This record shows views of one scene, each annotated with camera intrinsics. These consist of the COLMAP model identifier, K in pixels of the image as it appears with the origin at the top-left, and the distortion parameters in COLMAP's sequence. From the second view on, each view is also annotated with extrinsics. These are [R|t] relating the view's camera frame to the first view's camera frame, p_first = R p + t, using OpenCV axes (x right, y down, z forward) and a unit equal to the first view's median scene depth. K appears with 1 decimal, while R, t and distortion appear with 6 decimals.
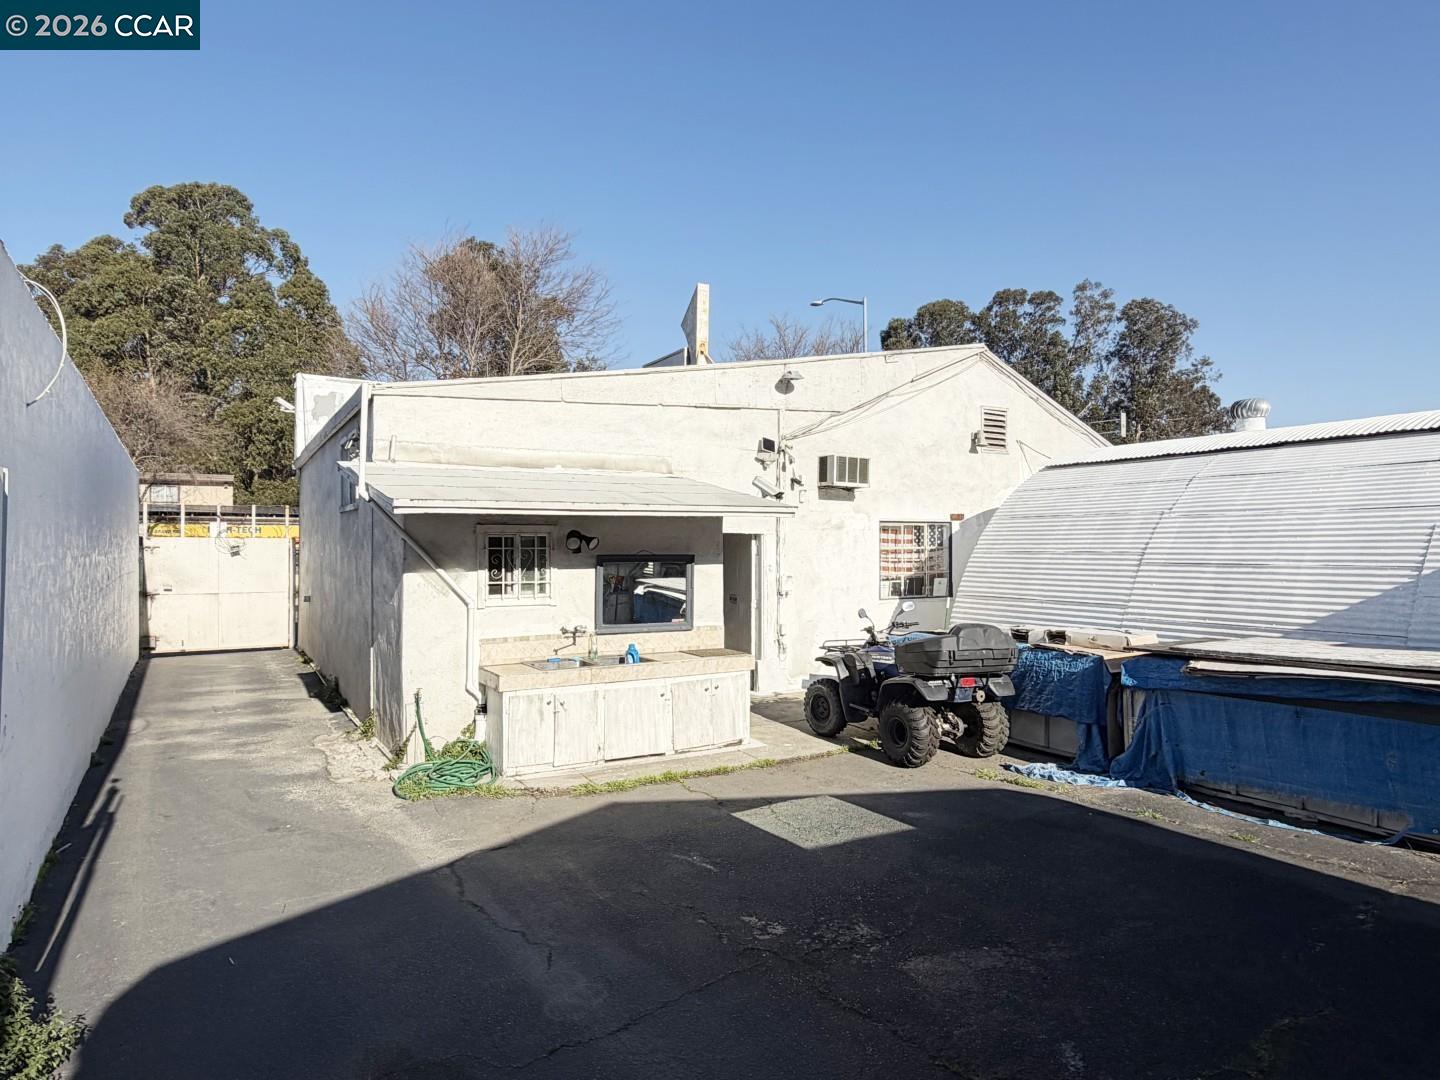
lens RADIAL K [[873.7, 0, 725.8], [0, 873.7, 542.5], [0, 0, 1]] dist [-0.001331, -0.003021]
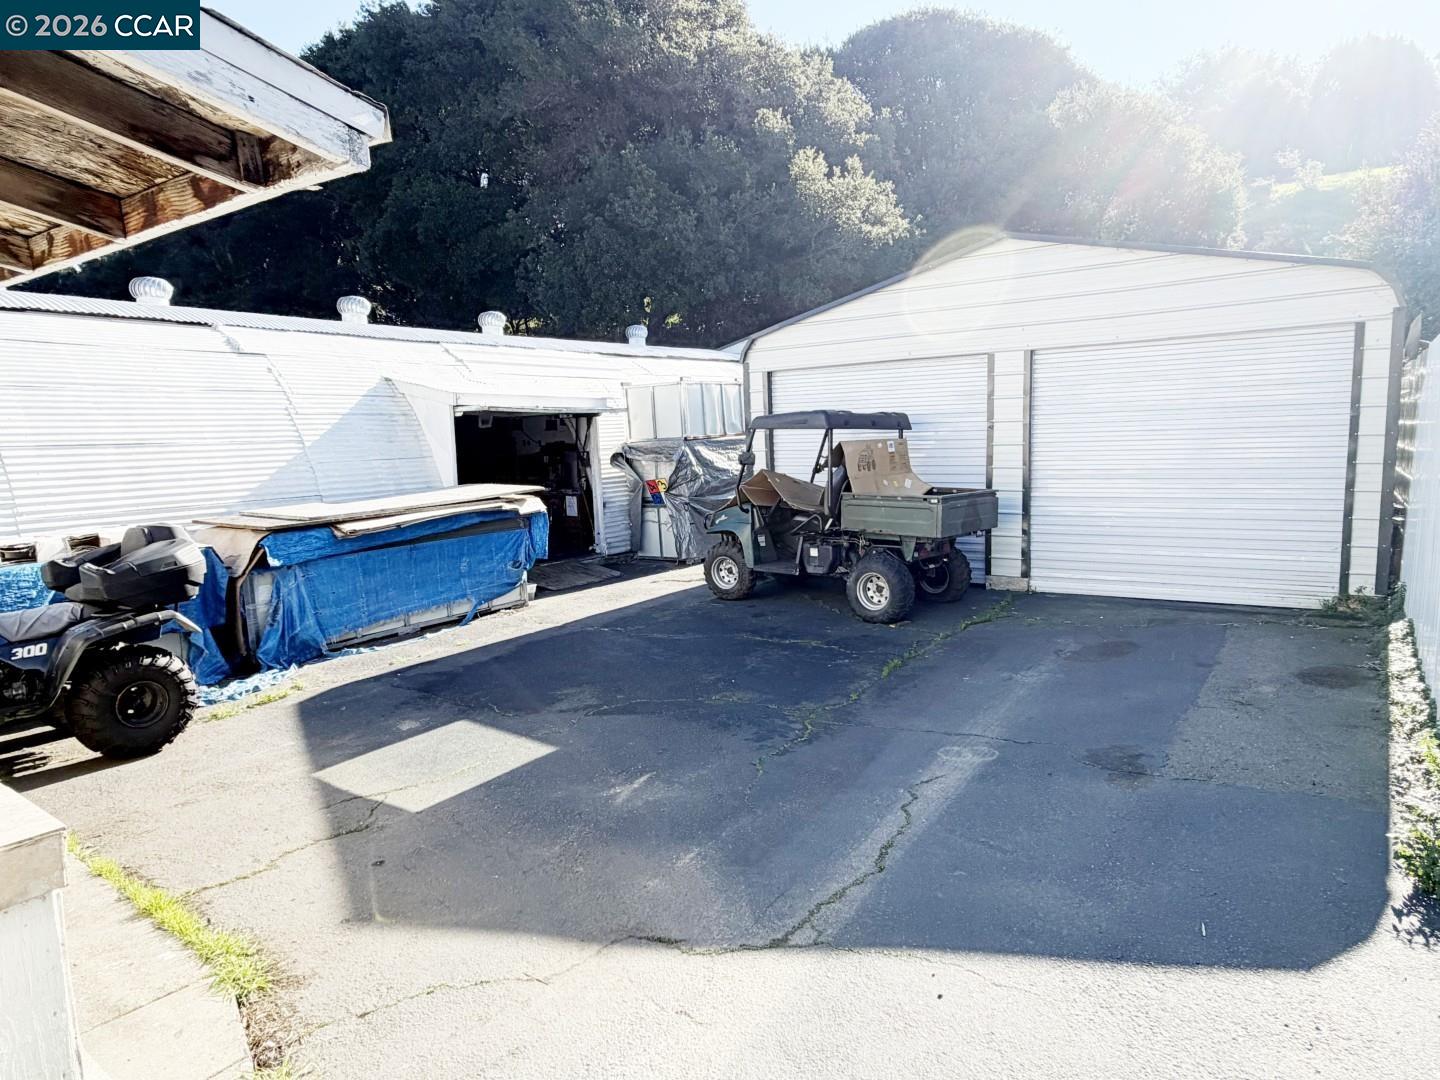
lens RADIAL K [[873.7, 0, 728.3], [0, 873.7, 545.9], [0, 0, 1]] dist [-0.001331, -0.003021]
pose [[-0.400143, -0.104499, 0.910476, -0.627359], [0.022806, 0.992035, 0.123882, 0.038800], [-0.916169, 0.070335, -0.394572, 0.984968]]
